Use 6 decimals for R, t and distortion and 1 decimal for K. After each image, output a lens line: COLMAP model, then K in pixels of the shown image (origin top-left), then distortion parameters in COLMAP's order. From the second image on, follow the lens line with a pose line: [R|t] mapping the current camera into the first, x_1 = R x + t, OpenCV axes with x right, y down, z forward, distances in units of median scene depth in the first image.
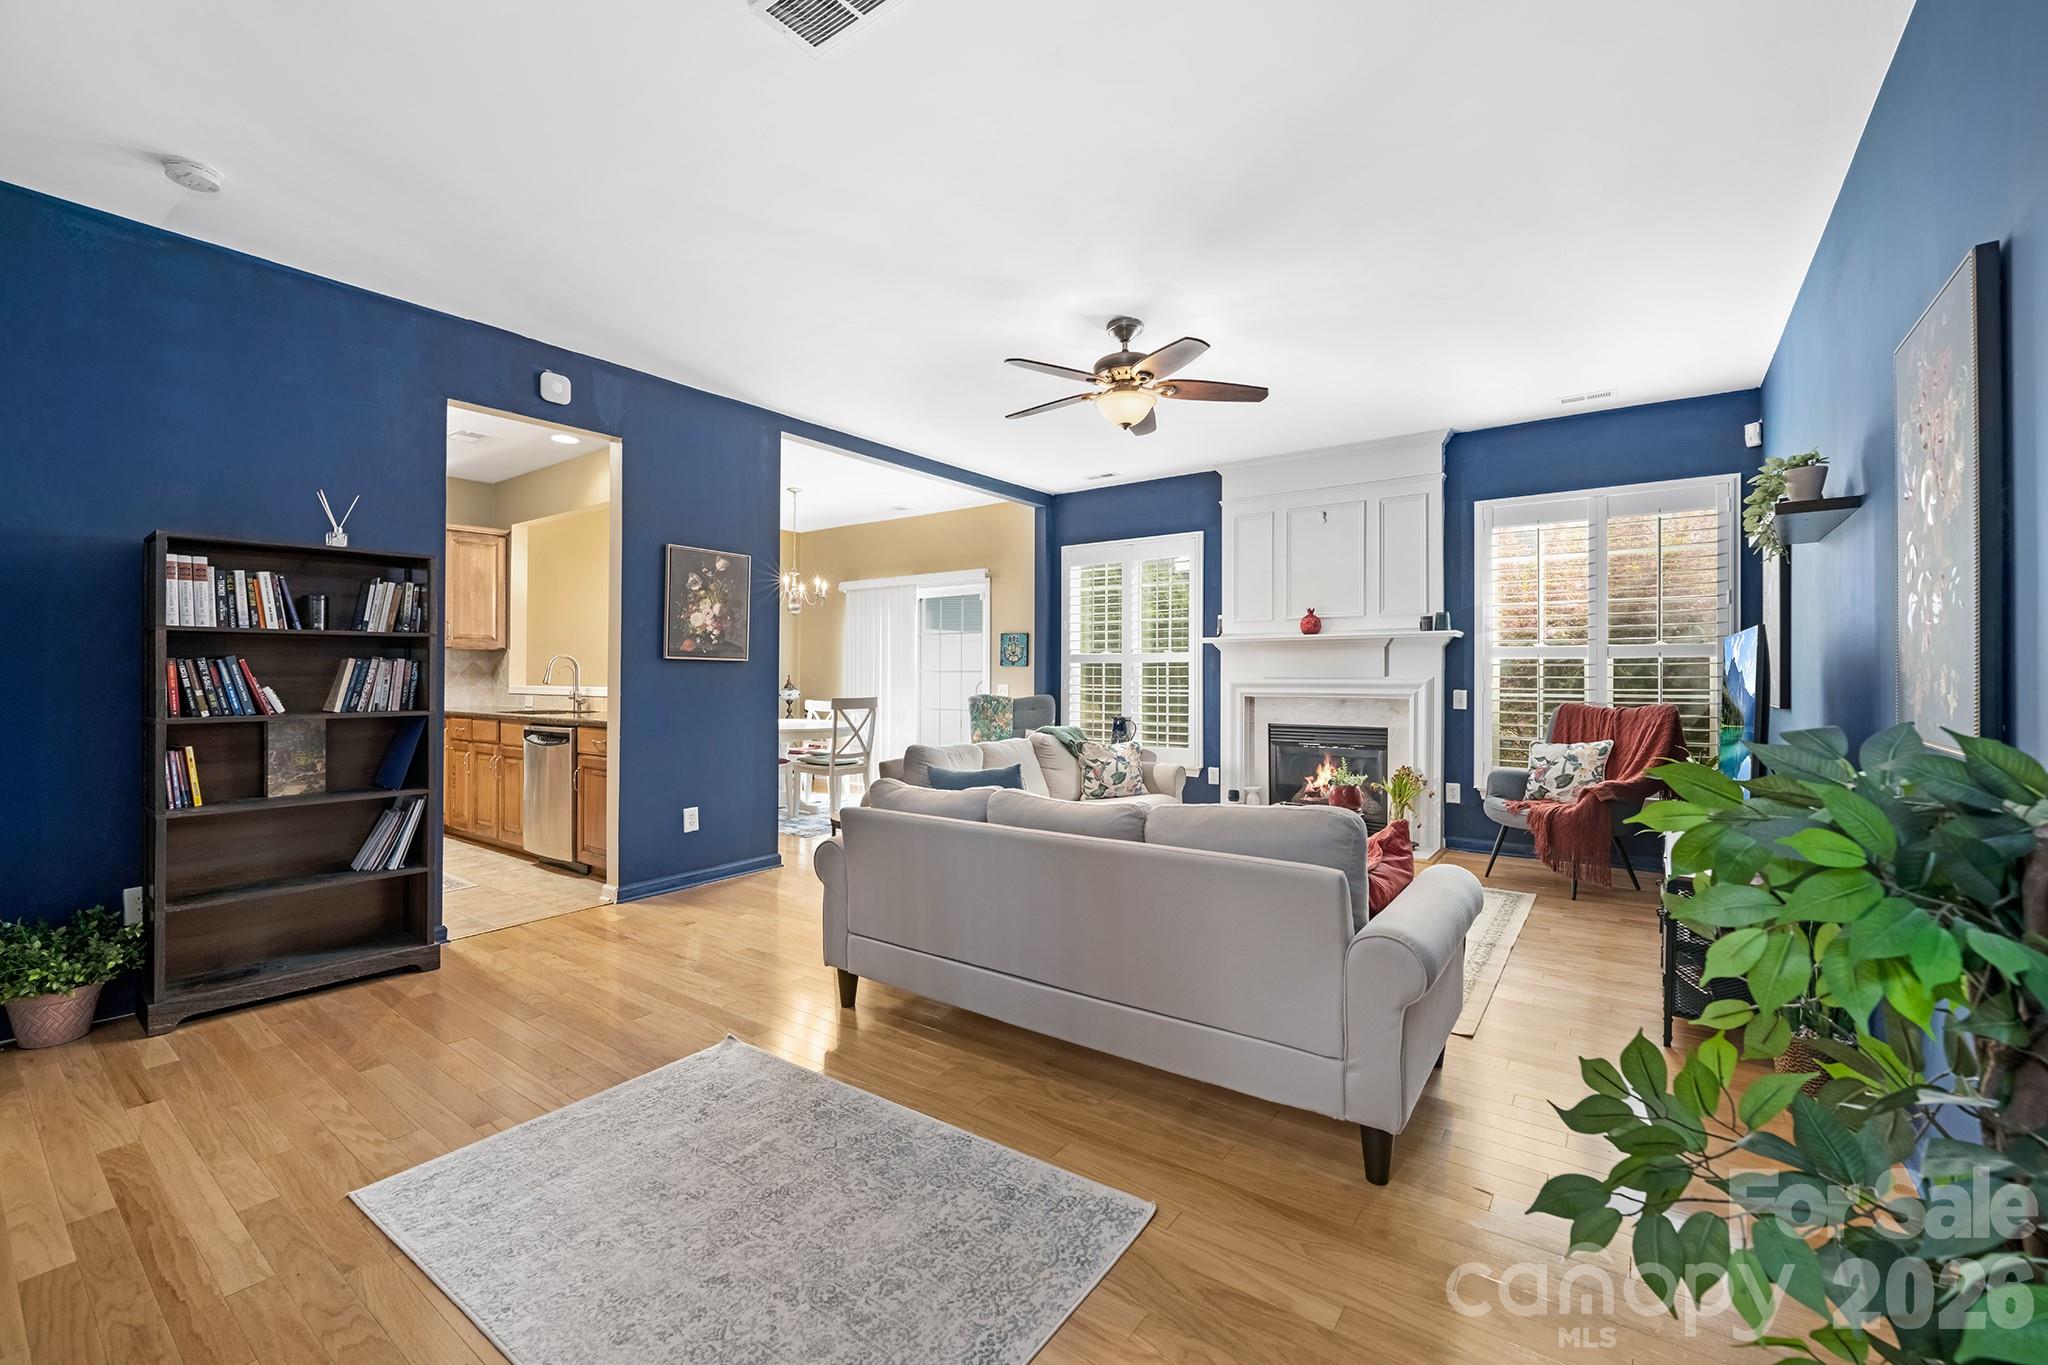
lens RADIAL K [[844.1, 0, 1027.4], [0, 844.1, 671.3], [0, 0, 1]] dist [-0.004763, 0.000374]
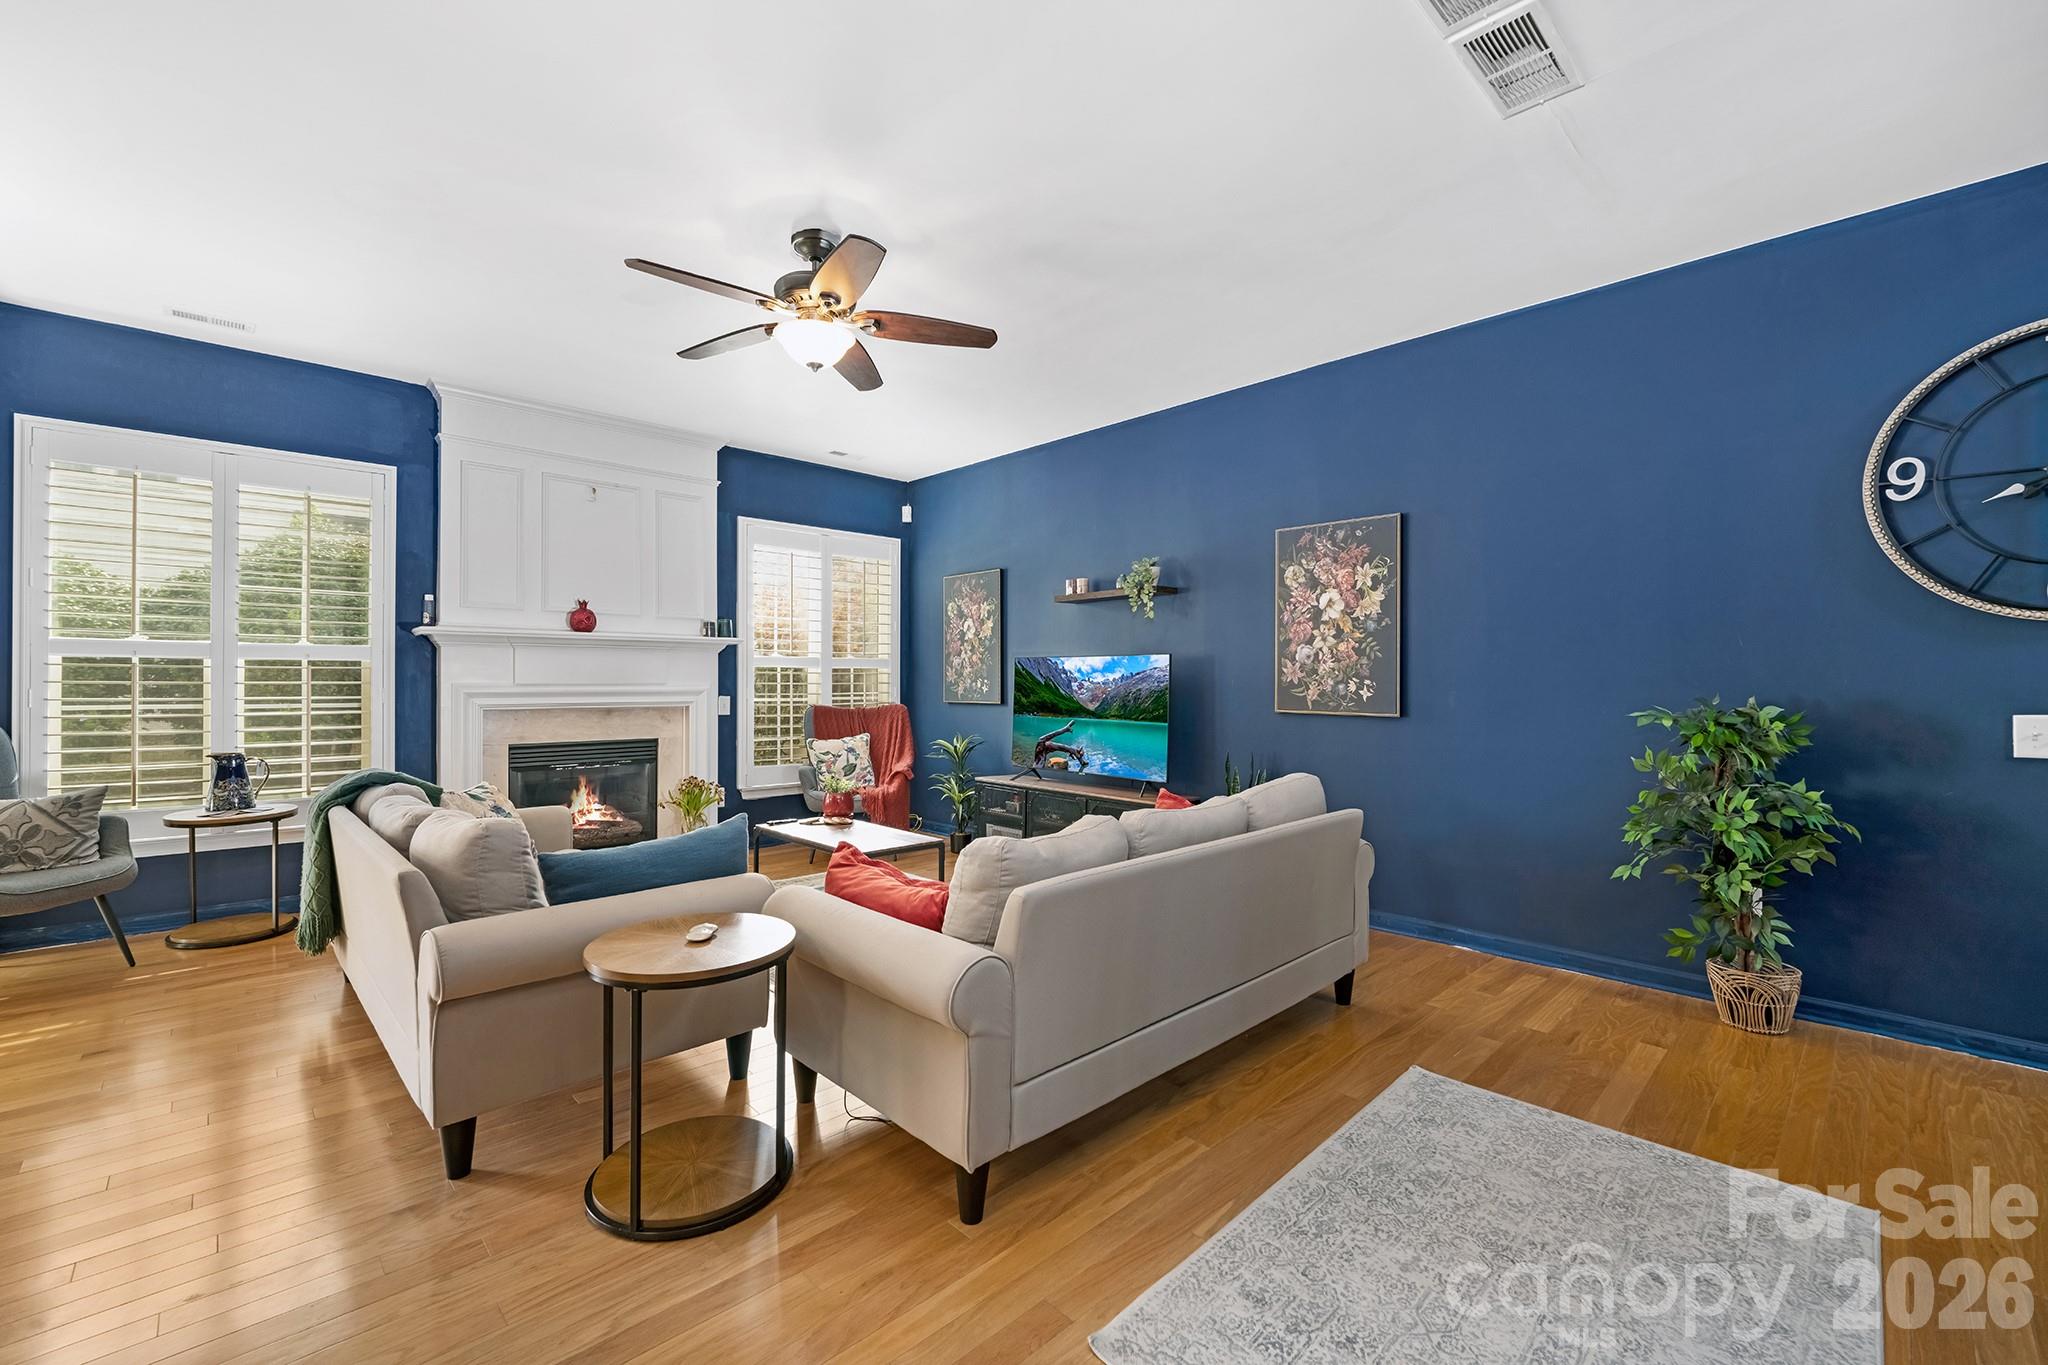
lens RADIAL K [[844.1, 0, 1037.4], [0, 844.1, 669.7], [0, 0, 1]] dist [-0.004763, 0.000374]
pose [[0.170869, 0.013225, 0.985205, -0.394938], [-0.006175, 0.999905, -0.012352, 0.000710], [-0.985274, -0.003974, 0.170934, 0.410033]]
